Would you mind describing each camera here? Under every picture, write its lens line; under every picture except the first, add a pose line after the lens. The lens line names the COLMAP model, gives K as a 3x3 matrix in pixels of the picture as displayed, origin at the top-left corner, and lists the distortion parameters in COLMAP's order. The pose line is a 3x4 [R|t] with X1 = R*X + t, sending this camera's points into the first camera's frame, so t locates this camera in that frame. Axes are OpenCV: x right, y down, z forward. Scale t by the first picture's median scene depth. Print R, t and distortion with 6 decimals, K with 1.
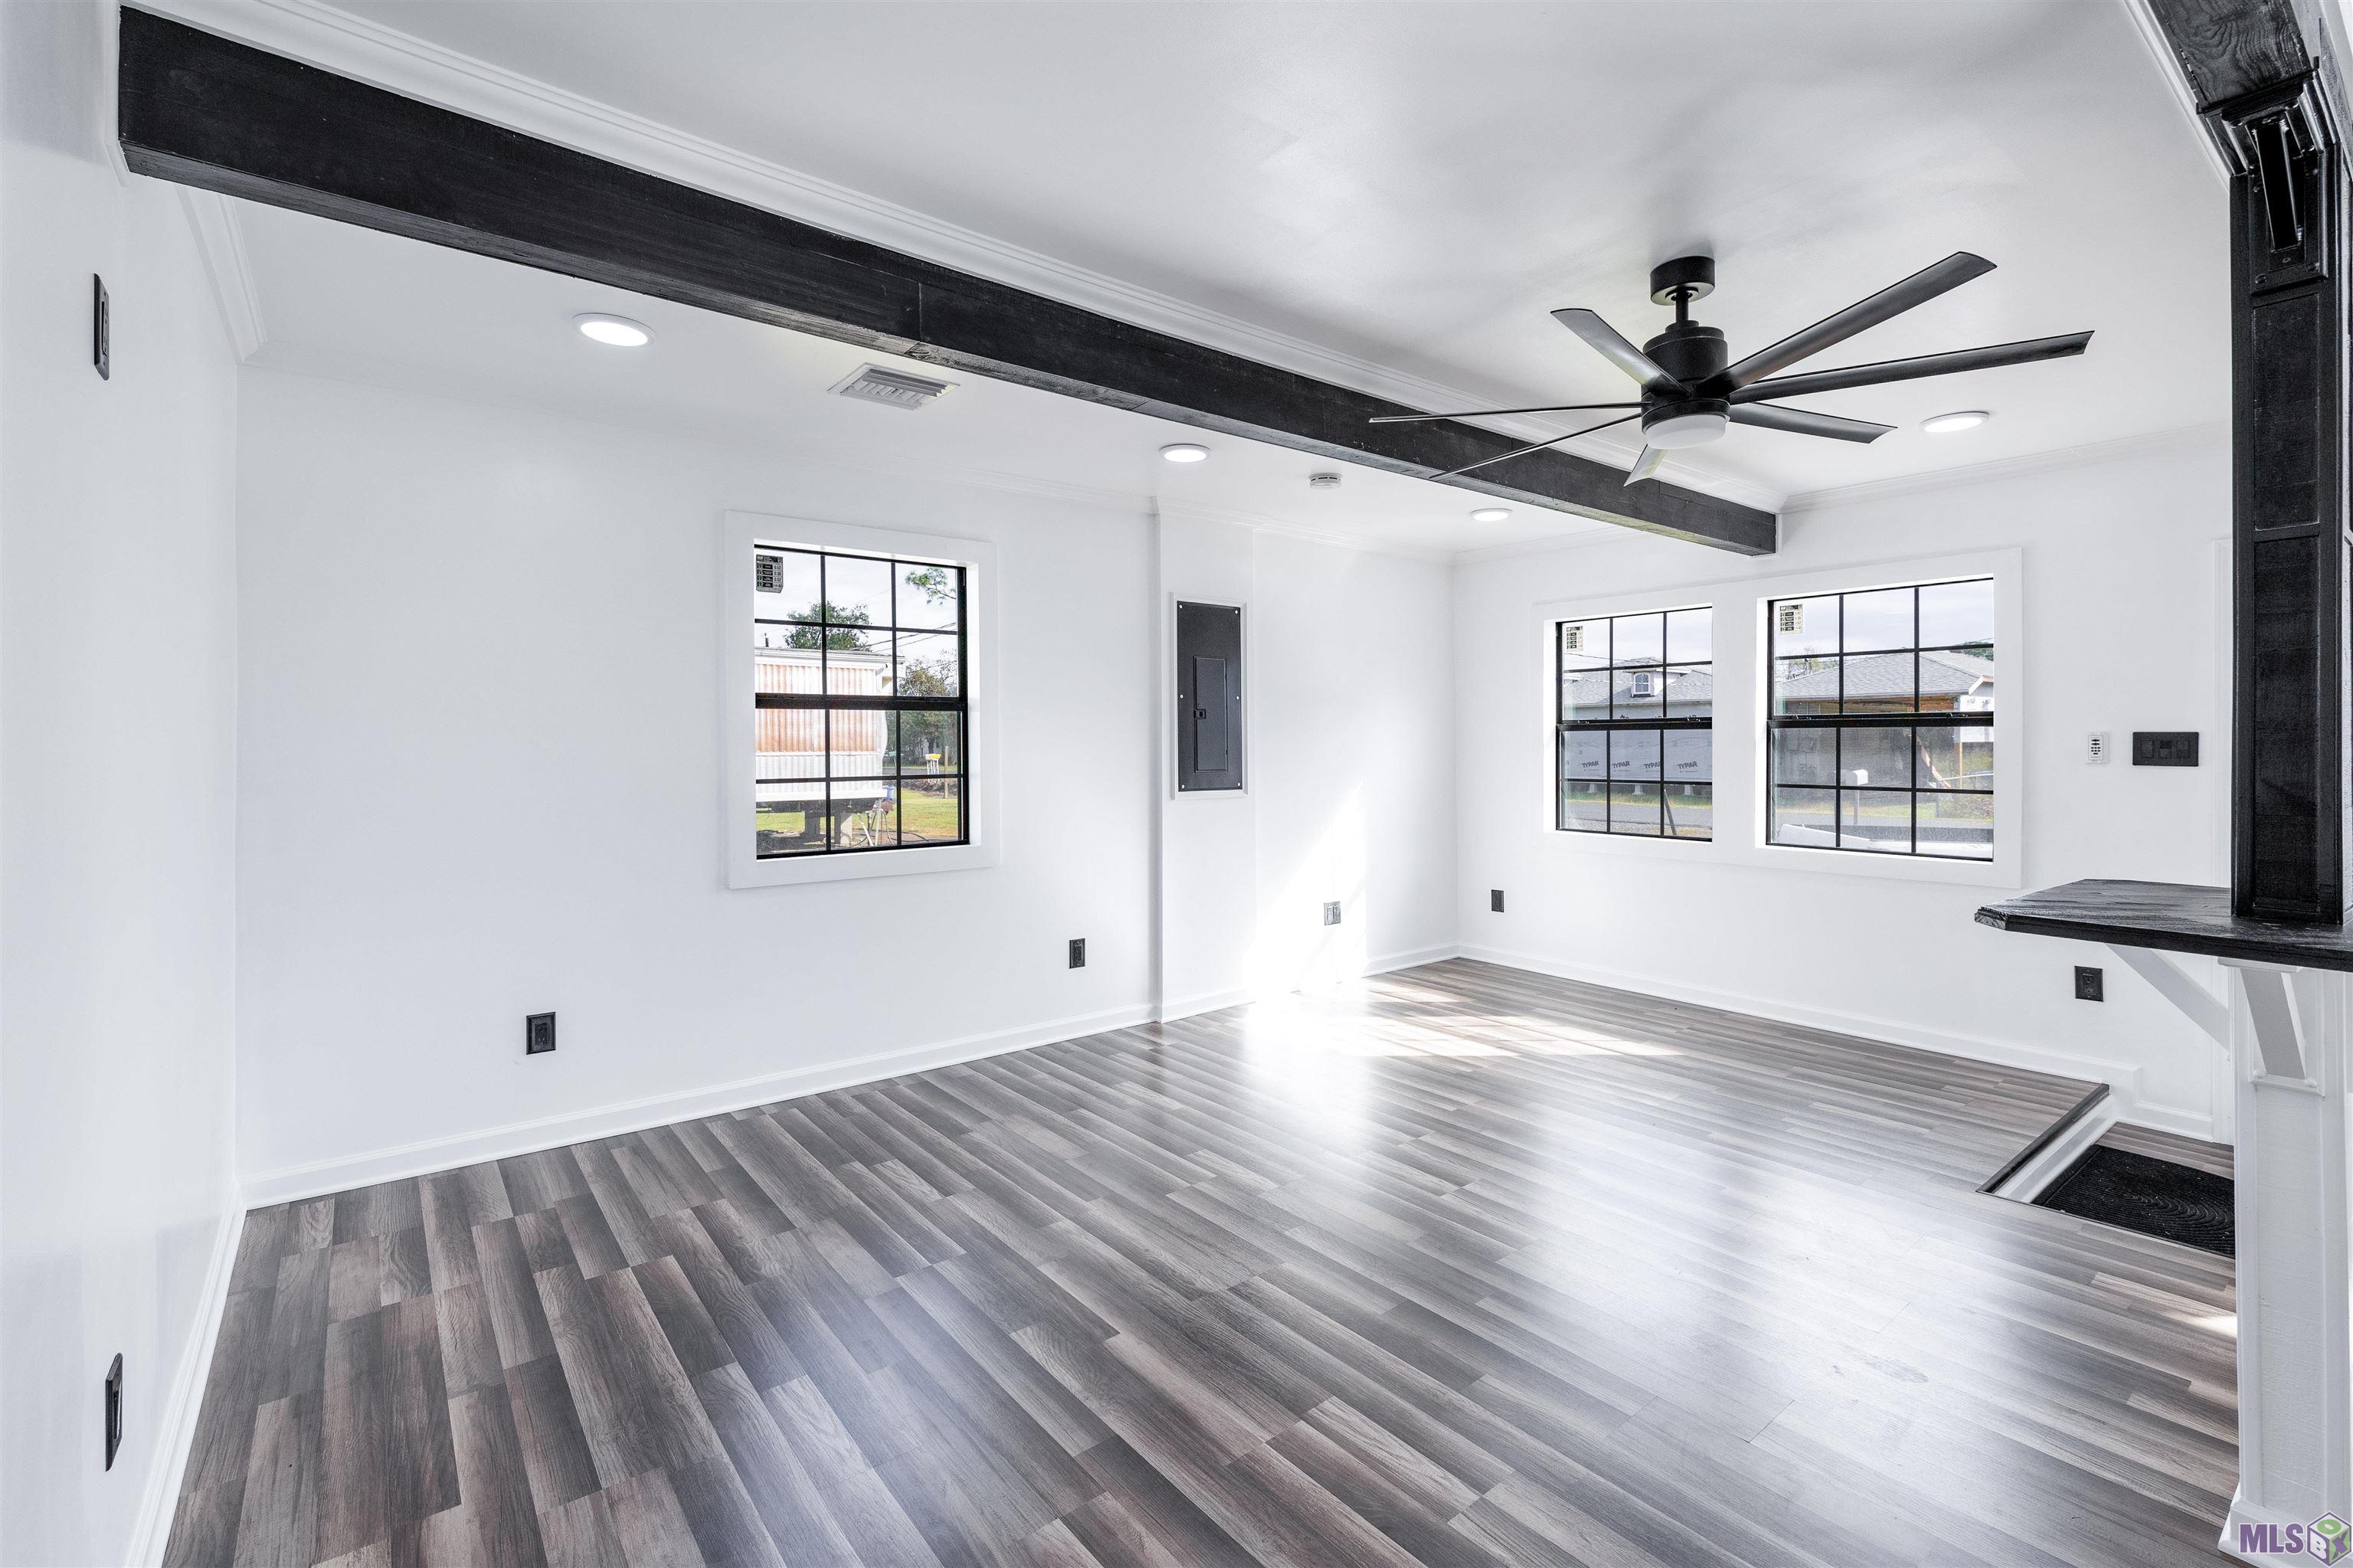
lens RADIAL K [[1048.6, 0, 1167.9], [0, 1048.6, 750.5], [0, 0, 1]] dist [0.000687, 0.000066]
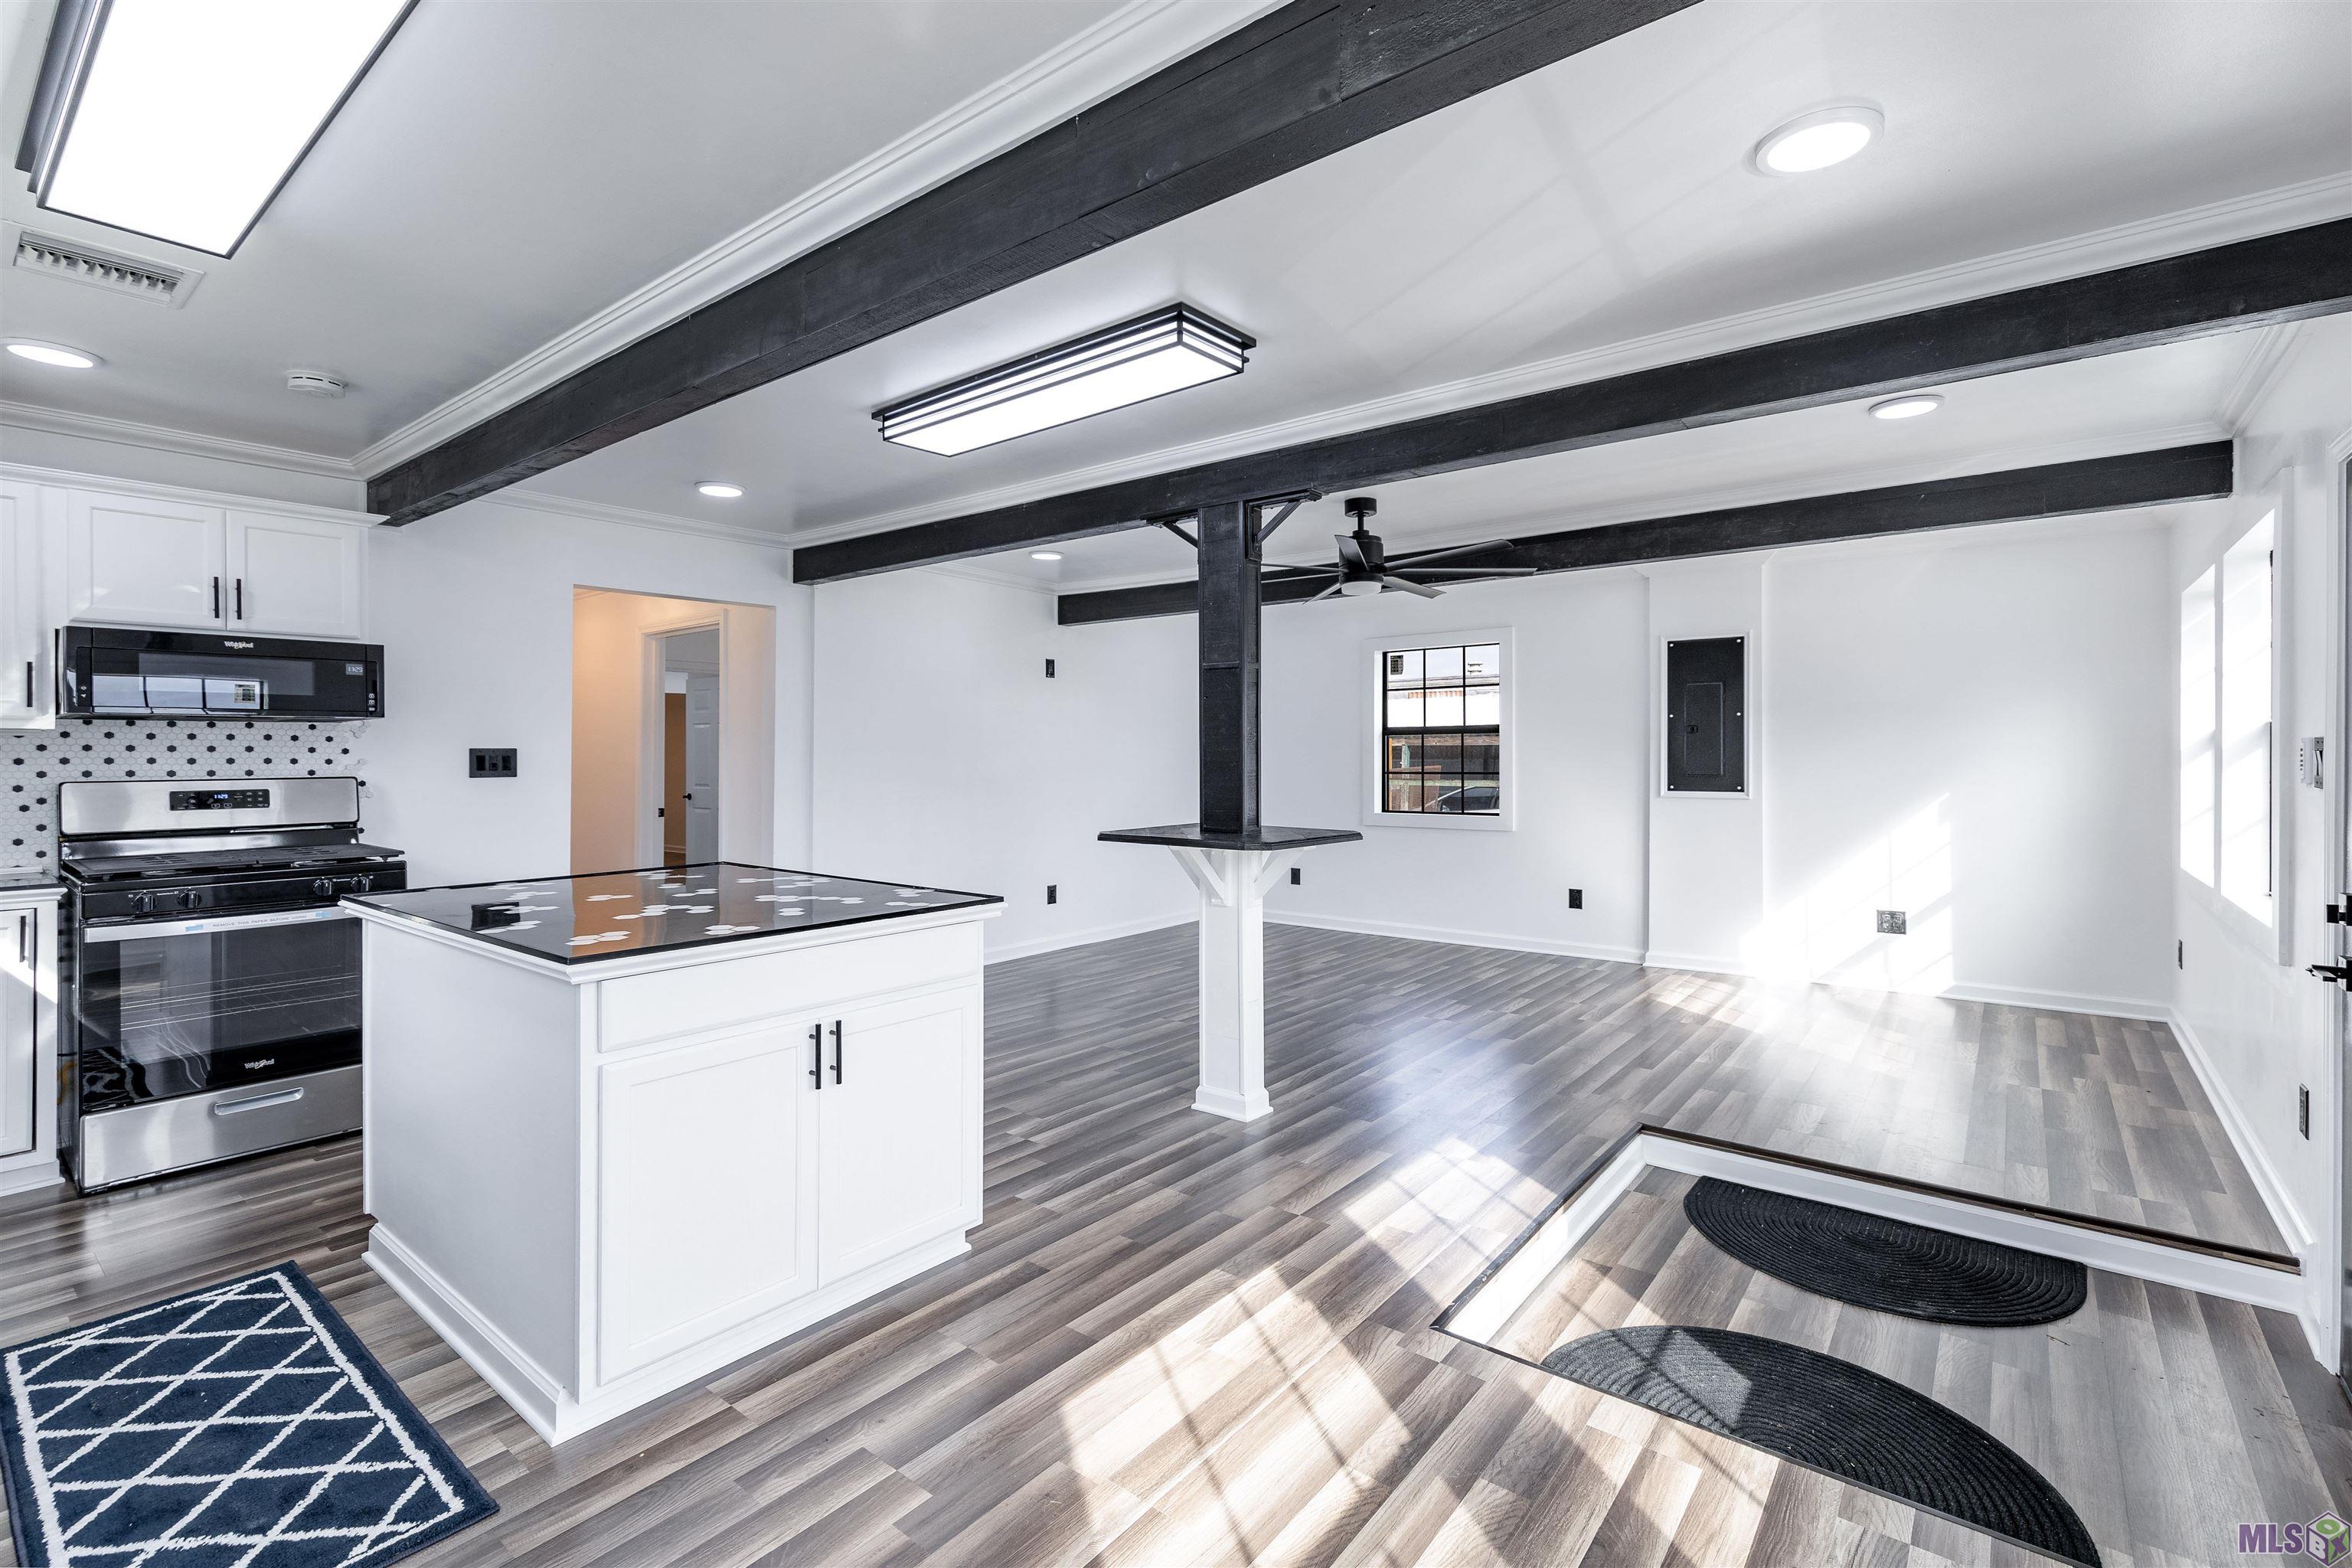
lens RADIAL K [[1048.1, 0, 1167.4], [0, 1048.1, 750.5], [0, 0, 1]] dist [0.000687, 0.000066]
pose [[0.233723, 0.003109, -0.972298, 1.120385], [0.000249, 0.999995, 0.003258, -0.013623], [0.972303, -0.001003, 0.233721, 0.119305]]
